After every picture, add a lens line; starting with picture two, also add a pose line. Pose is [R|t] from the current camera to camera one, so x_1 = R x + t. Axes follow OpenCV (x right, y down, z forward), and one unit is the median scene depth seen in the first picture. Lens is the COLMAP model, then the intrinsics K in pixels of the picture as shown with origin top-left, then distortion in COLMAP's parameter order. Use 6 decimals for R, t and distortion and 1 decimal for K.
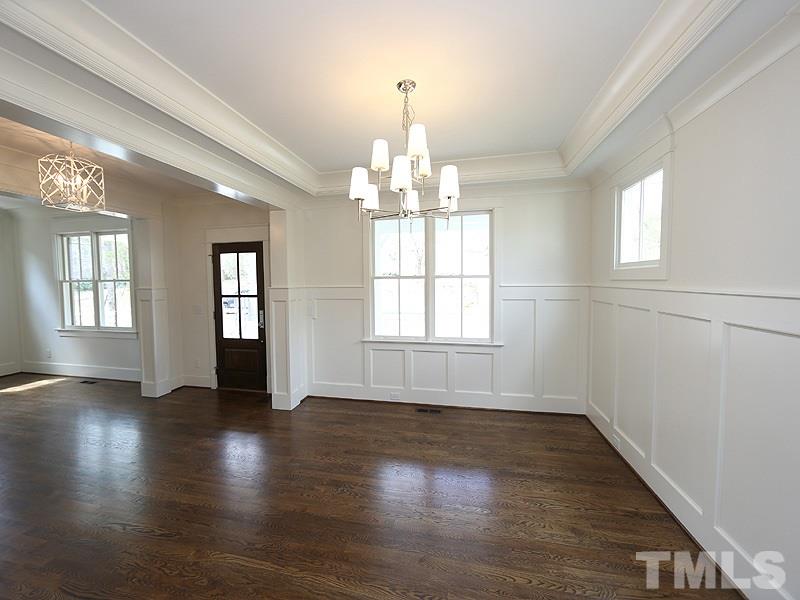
lens RADIAL K [[316.1, 0, 397.0], [0, 316.1, 298.7], [0, 0, 1]] dist [-0.006743, -0.000119]
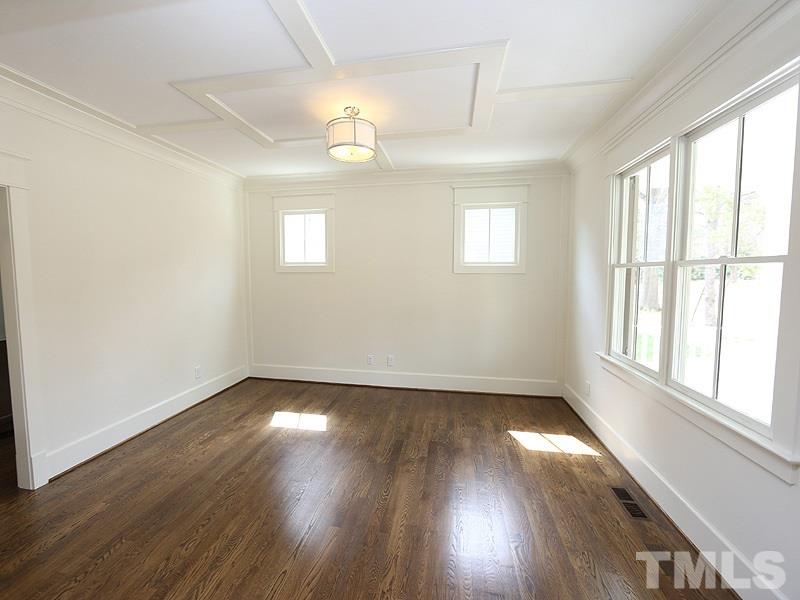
lens RADIAL K [[316.1, 0, 395.2], [0, 316.1, 293.1], [0, 0, 1]] dist [-0.006743, -0.000119]
pose [[0.051658, 0.071554, -0.996098, -0.569877], [-0.048546, 0.996431, 0.069060, -0.028769], [0.997484, 0.044789, 0.054947, 0.621029]]
